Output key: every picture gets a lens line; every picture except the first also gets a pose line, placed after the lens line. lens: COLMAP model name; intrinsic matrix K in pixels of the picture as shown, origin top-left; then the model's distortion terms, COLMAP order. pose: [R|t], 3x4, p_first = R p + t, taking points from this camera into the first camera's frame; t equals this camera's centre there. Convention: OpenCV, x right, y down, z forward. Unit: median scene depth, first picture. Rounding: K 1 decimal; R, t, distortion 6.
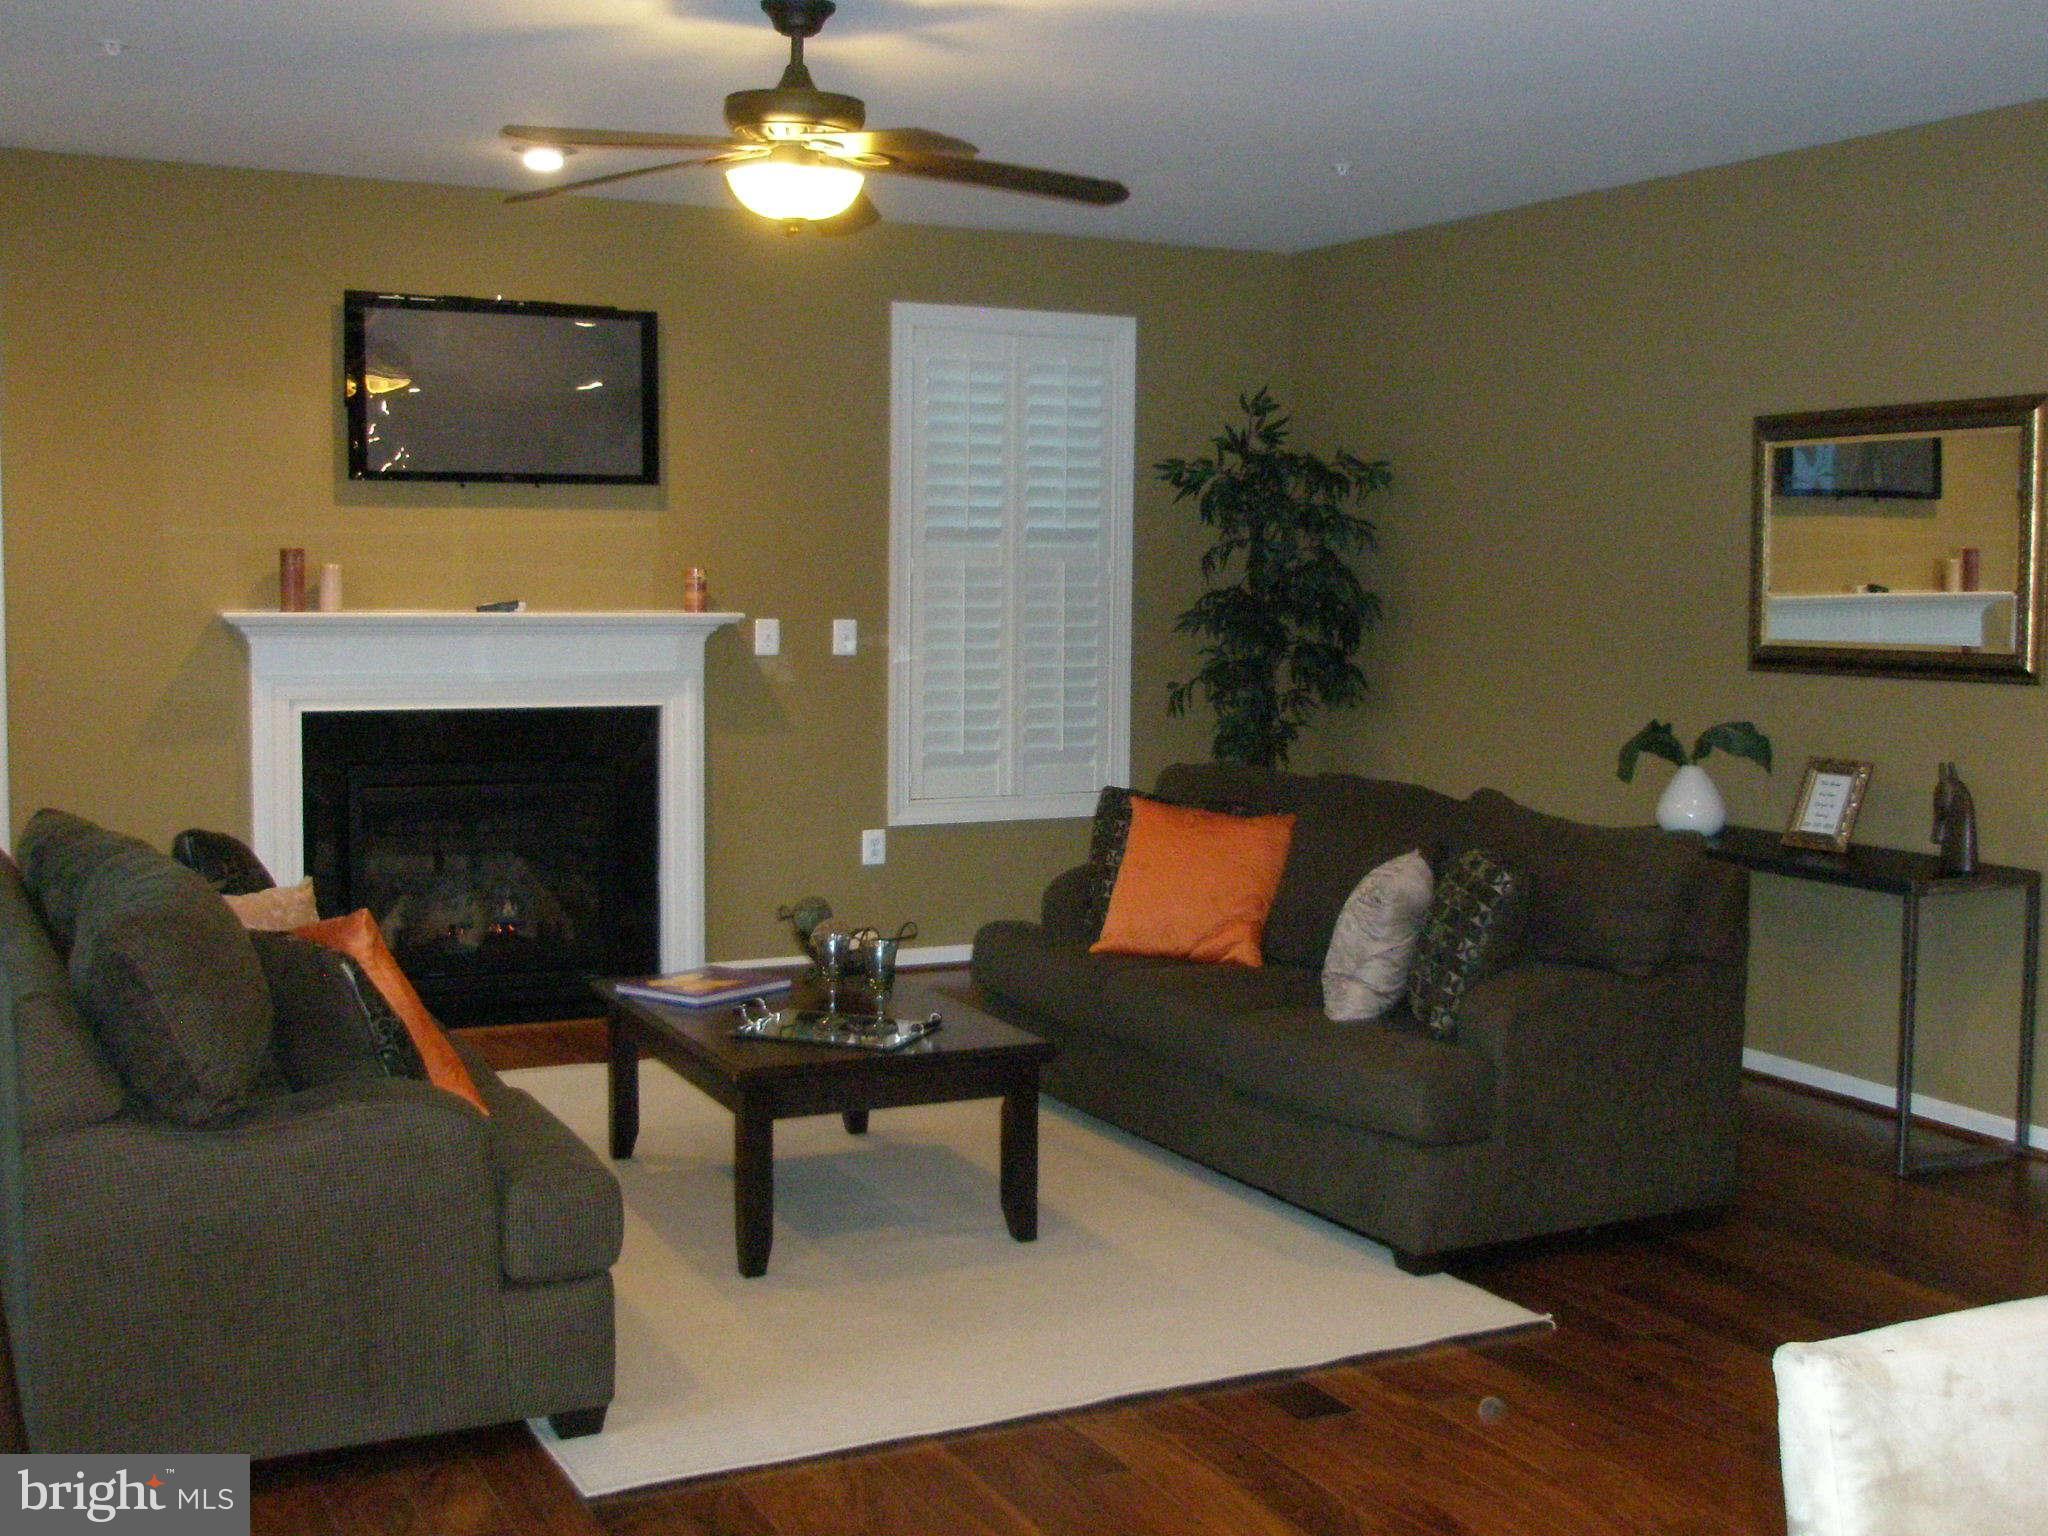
lens RADIAL K [[2292.0, 0, 1024.0], [0, 2292.0, 768.0], [0, 0, 1]] dist [-0.065265, 0.007399]
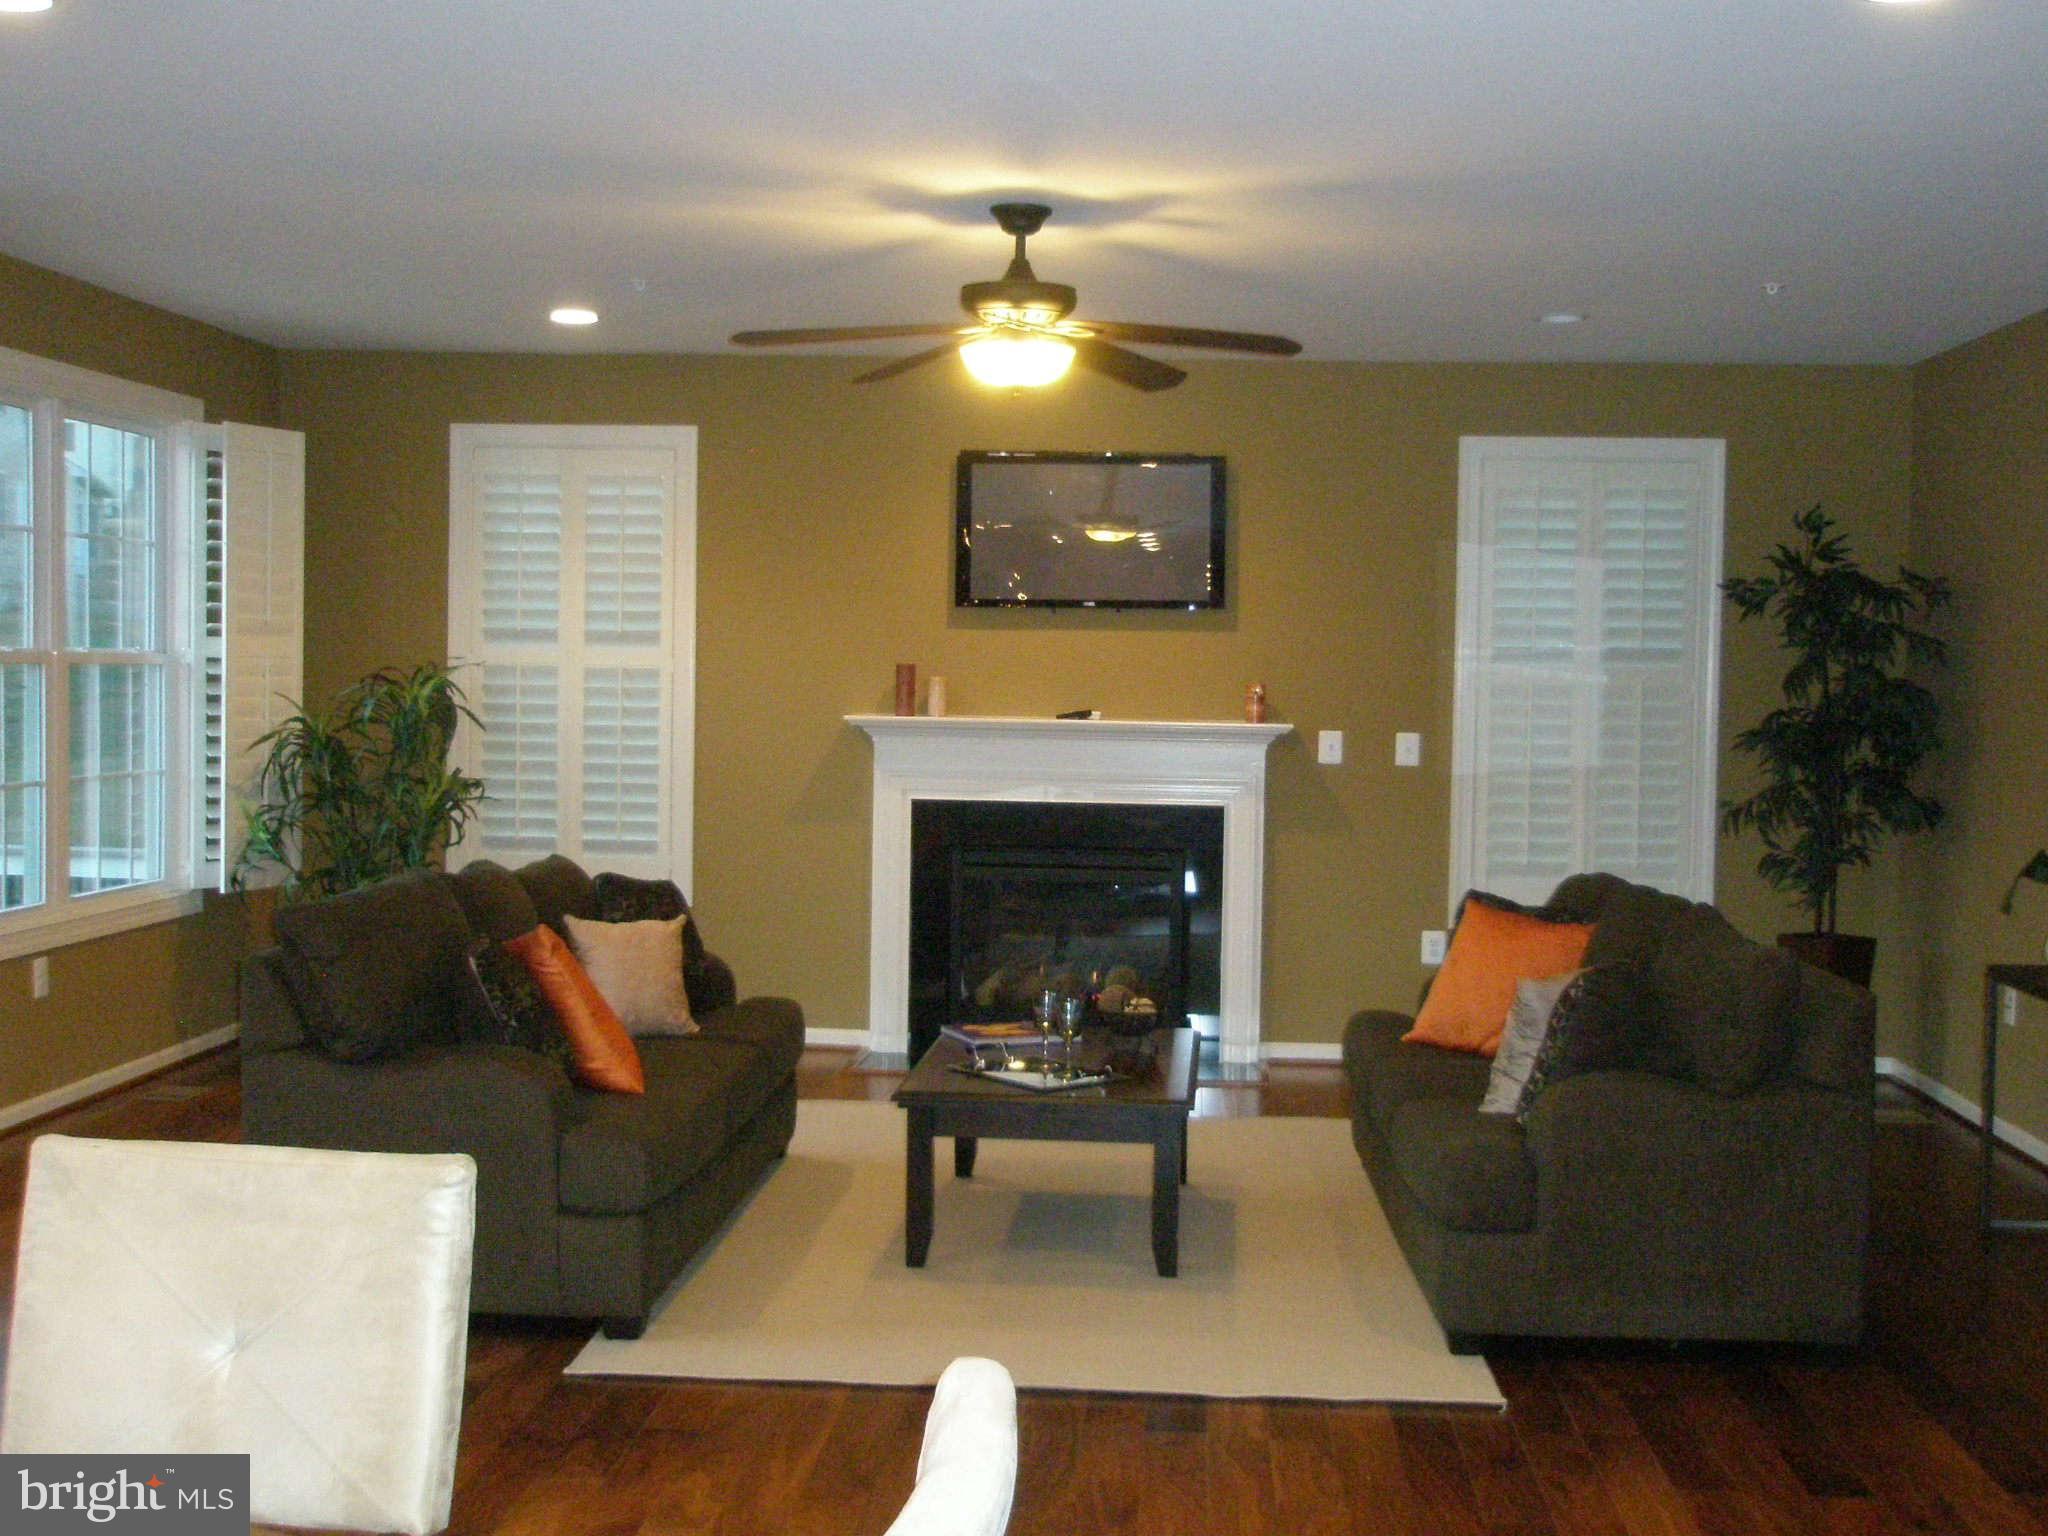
lens RADIAL K [[2292.0, 0, 1024.0], [0, 2292.0, 768.0], [0, 0, 1]] dist [-0.065265, 0.007399]
pose [[0.854881, 0.023702, -0.518282, 0.351363], [-0.052015, 0.997838, -0.040163, 0.004307], [0.516210, 0.061293, 0.854266, -0.006900]]
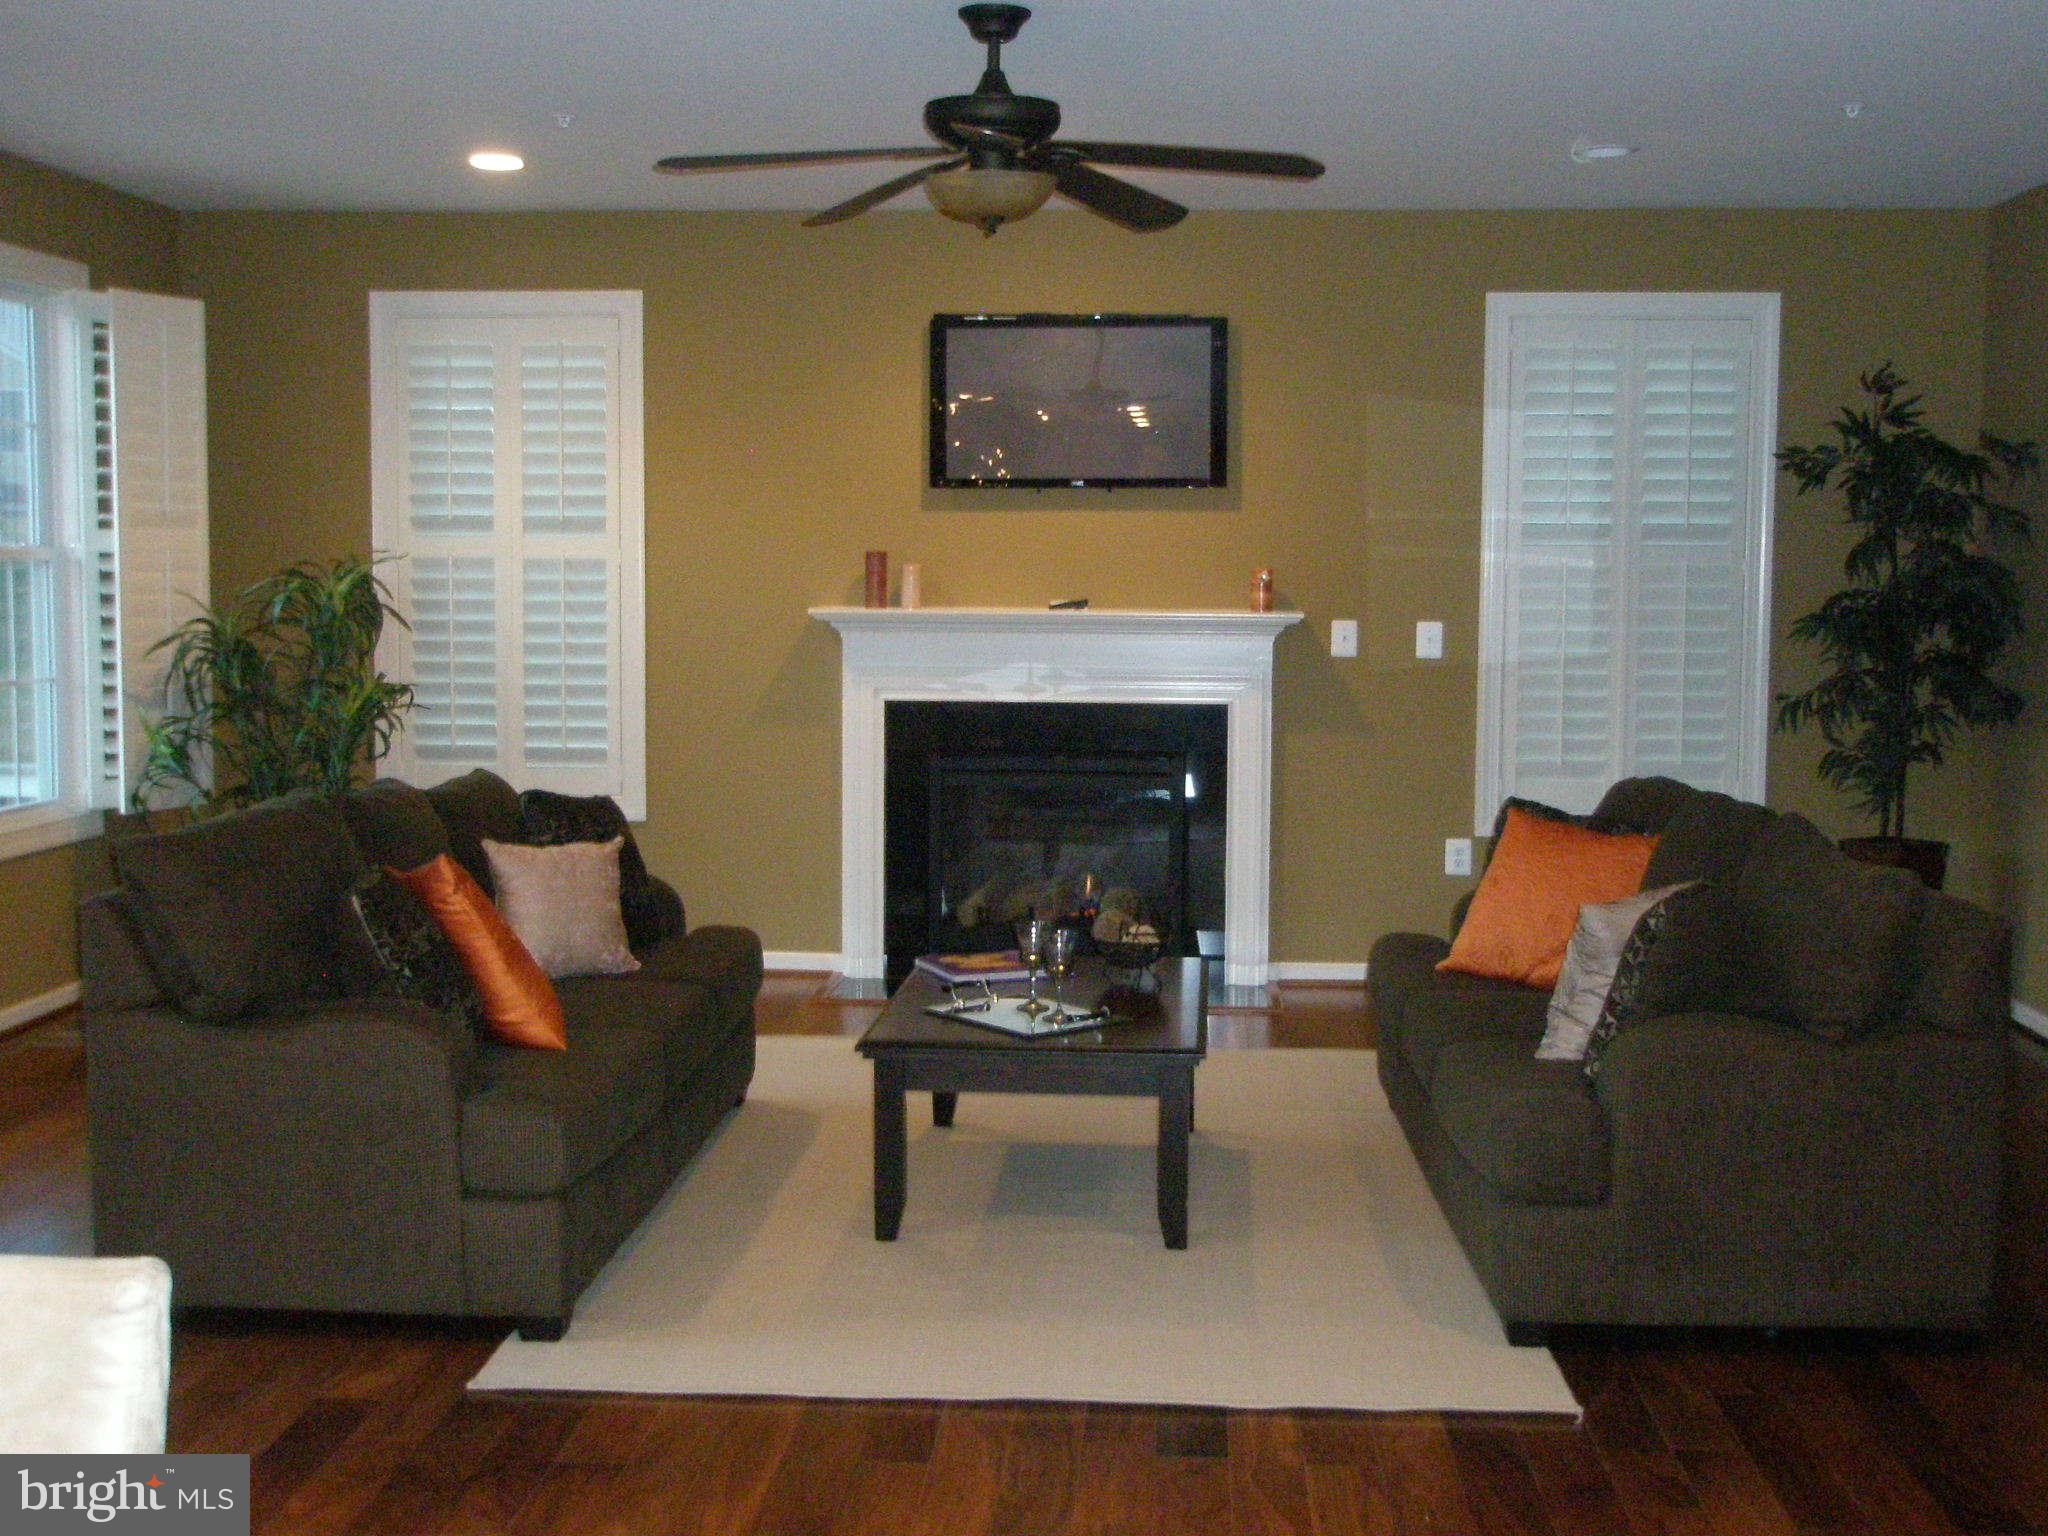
lens RADIAL K [[2292.0, 0, 1024.0], [0, 2292.0, 768.0], [0, 0, 1]] dist [-0.065265, 0.007399]
pose [[0.857680, 0.037942, -0.512782, 0.298249], [-0.041113, 0.999141, 0.005164, -0.000429], [0.512538, 0.016653, 0.858503, 0.084895]]
